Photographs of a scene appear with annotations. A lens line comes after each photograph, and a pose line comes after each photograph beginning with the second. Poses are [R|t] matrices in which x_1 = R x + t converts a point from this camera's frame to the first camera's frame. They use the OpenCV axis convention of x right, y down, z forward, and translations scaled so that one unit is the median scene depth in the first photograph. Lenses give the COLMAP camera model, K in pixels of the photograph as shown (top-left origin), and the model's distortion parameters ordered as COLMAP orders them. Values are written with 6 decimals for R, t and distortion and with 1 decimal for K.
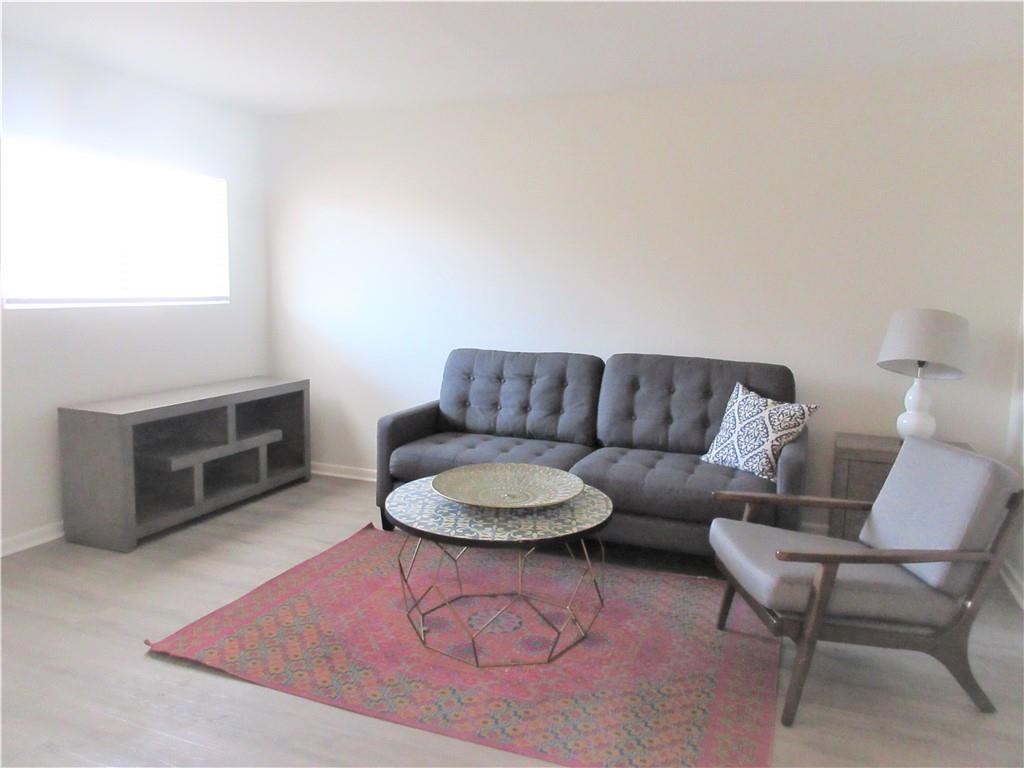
lens RADIAL K [[768.9, 0, 512.0], [0, 768.9, 384.0], [0, 0, 1]] dist [0.006010, -0.006409]
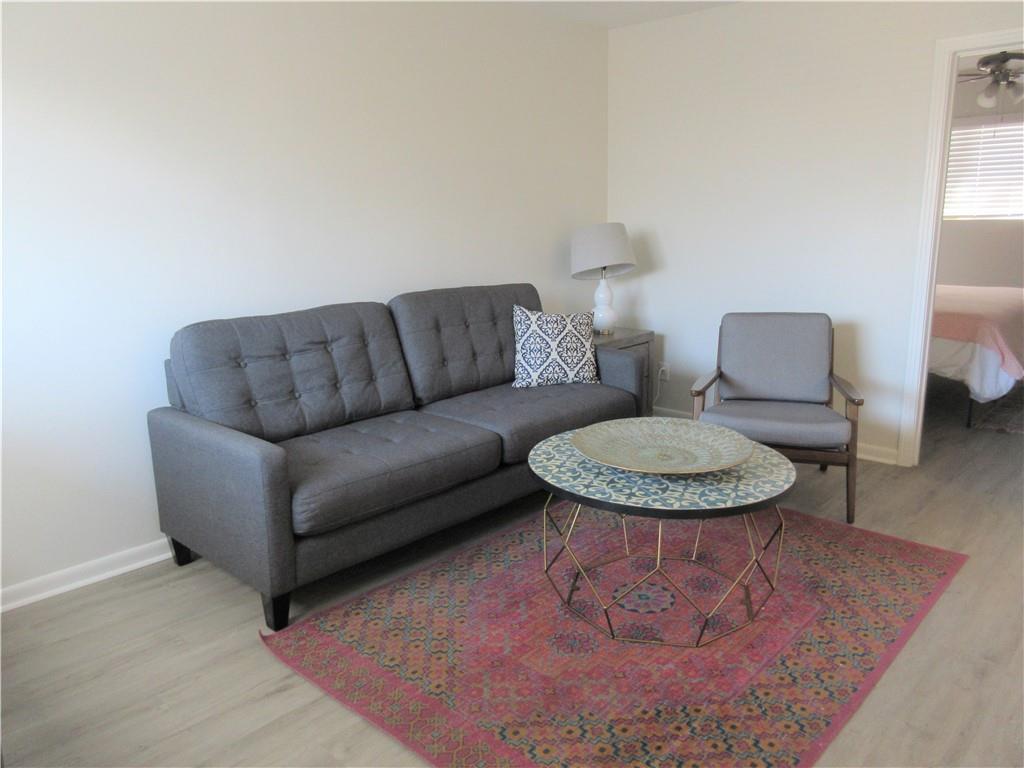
lens RADIAL K [[768.9, 0, 512.0], [0, 768.9, 384.0], [0, 0, 1]] dist [0.006010, -0.006409]
pose [[0.349529, -0.228115, 0.908732, -0.671441], [0.146089, 0.971314, 0.187634, -0.094127], [-0.925466, 0.067172, 0.372827, 0.653950]]
